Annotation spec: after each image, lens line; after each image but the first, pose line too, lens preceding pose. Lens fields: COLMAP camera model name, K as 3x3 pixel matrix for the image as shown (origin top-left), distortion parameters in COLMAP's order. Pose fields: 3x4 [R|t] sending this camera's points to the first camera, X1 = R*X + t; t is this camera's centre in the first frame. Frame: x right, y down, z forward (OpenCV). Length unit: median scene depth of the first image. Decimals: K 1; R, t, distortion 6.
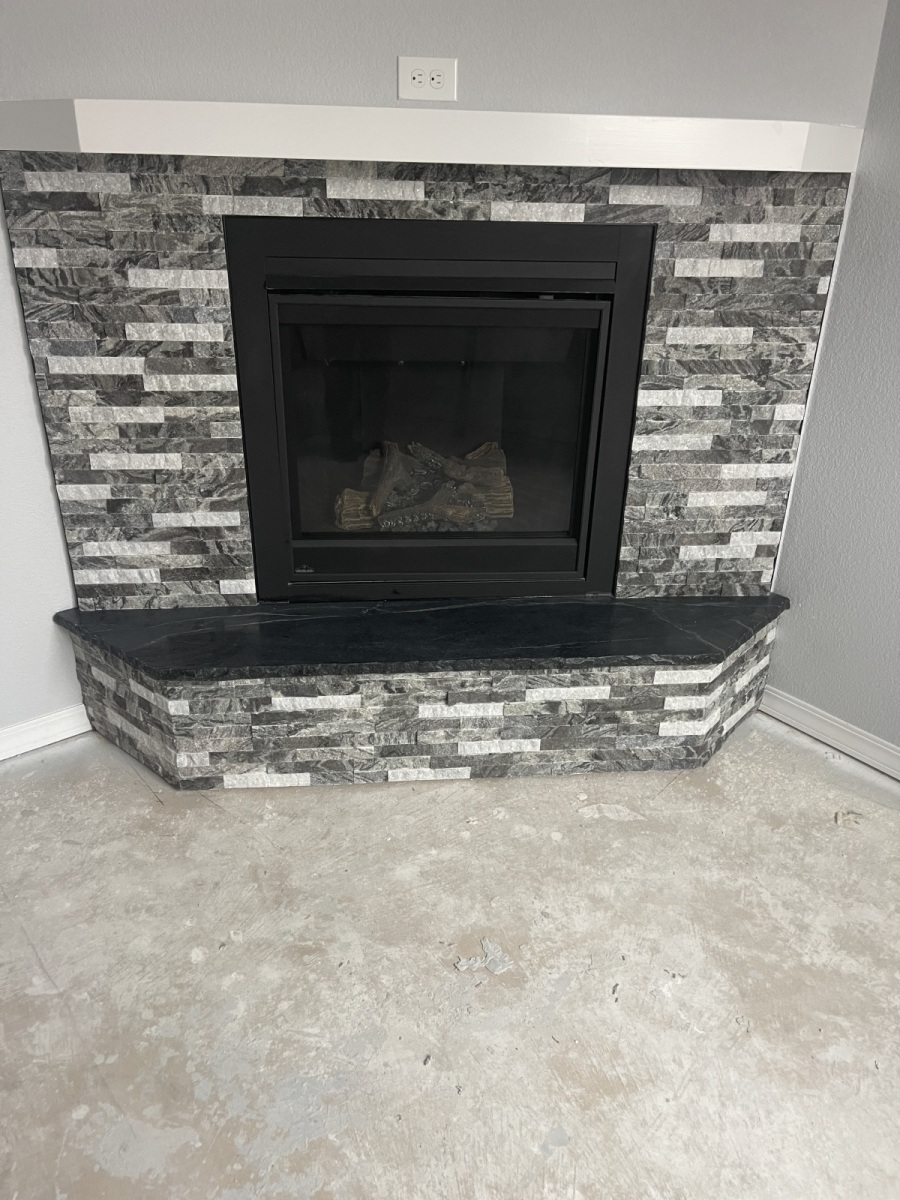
lens RADIAL K [[899.2, 0, 455.6], [0, 899.2, 602.2], [0, 0, 1]] dist [0.068458, -0.094199]
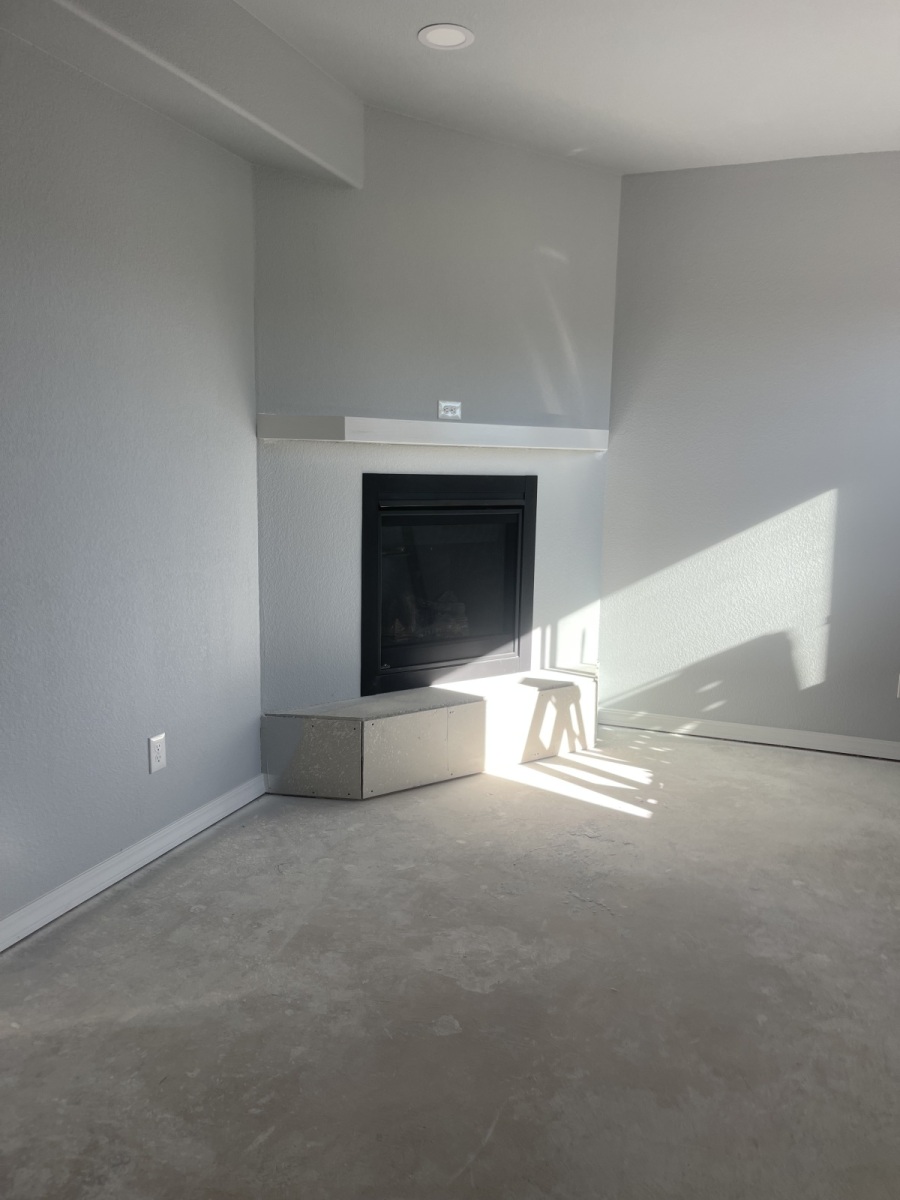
lens RADIAL K [[879.7, 0, 450.8], [0, 879.7, 604.5], [0, 0, 1]] dist [0.057643, -0.084447]
pose [[0.869334, -0.083681, 0.487090, -0.918419], [0.216652, 0.950344, -0.223402, 0.267189], [-0.444208, 0.299740, 0.844295, -0.507629]]
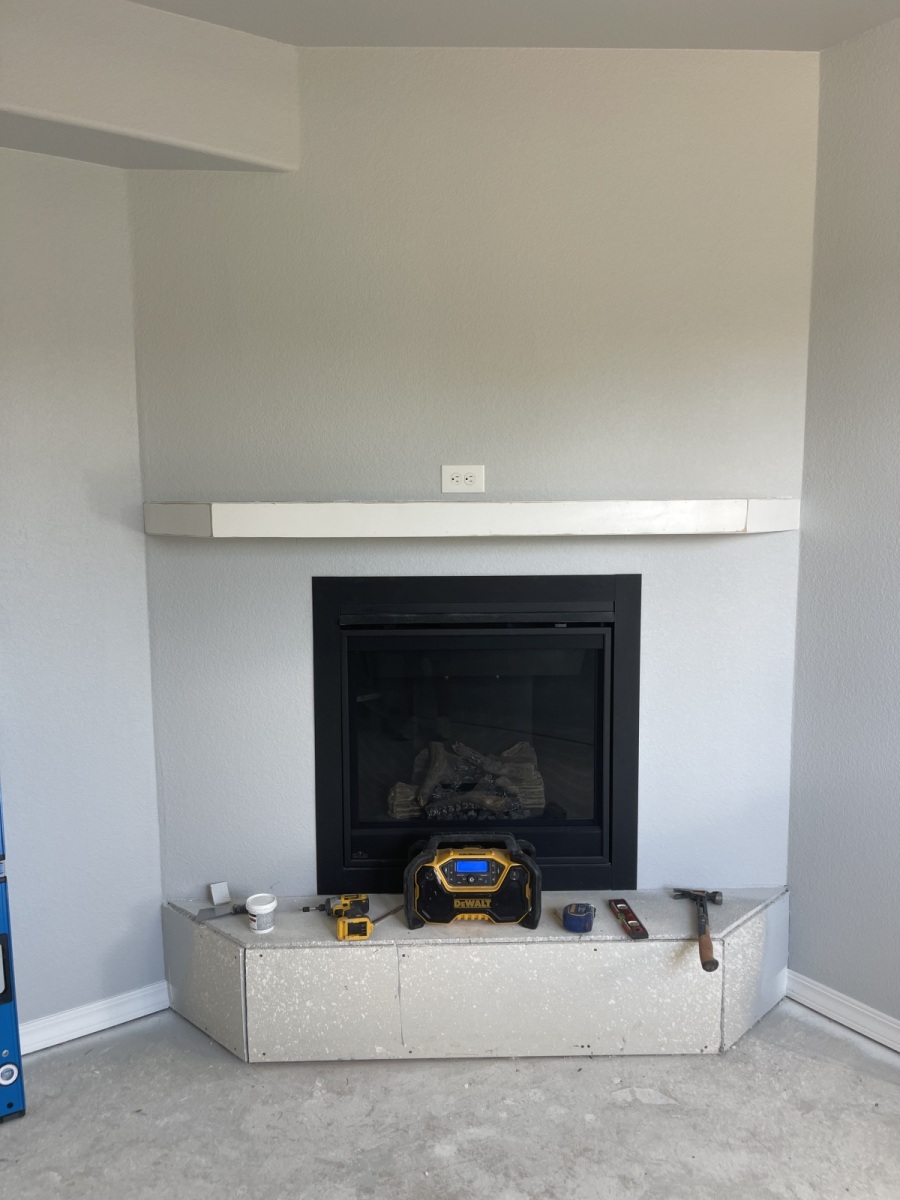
lens RADIAL K [[879.7, 0, 450.8], [0, 879.7, 604.5], [0, 0, 1]] dist [0.057643, -0.084447]
pose [[0.997187, -0.022107, -0.071616, 0.037144], [-0.003015, 0.942903, -0.333053, 0.041445], [0.074890, 0.332332, 0.940184, -0.164442]]
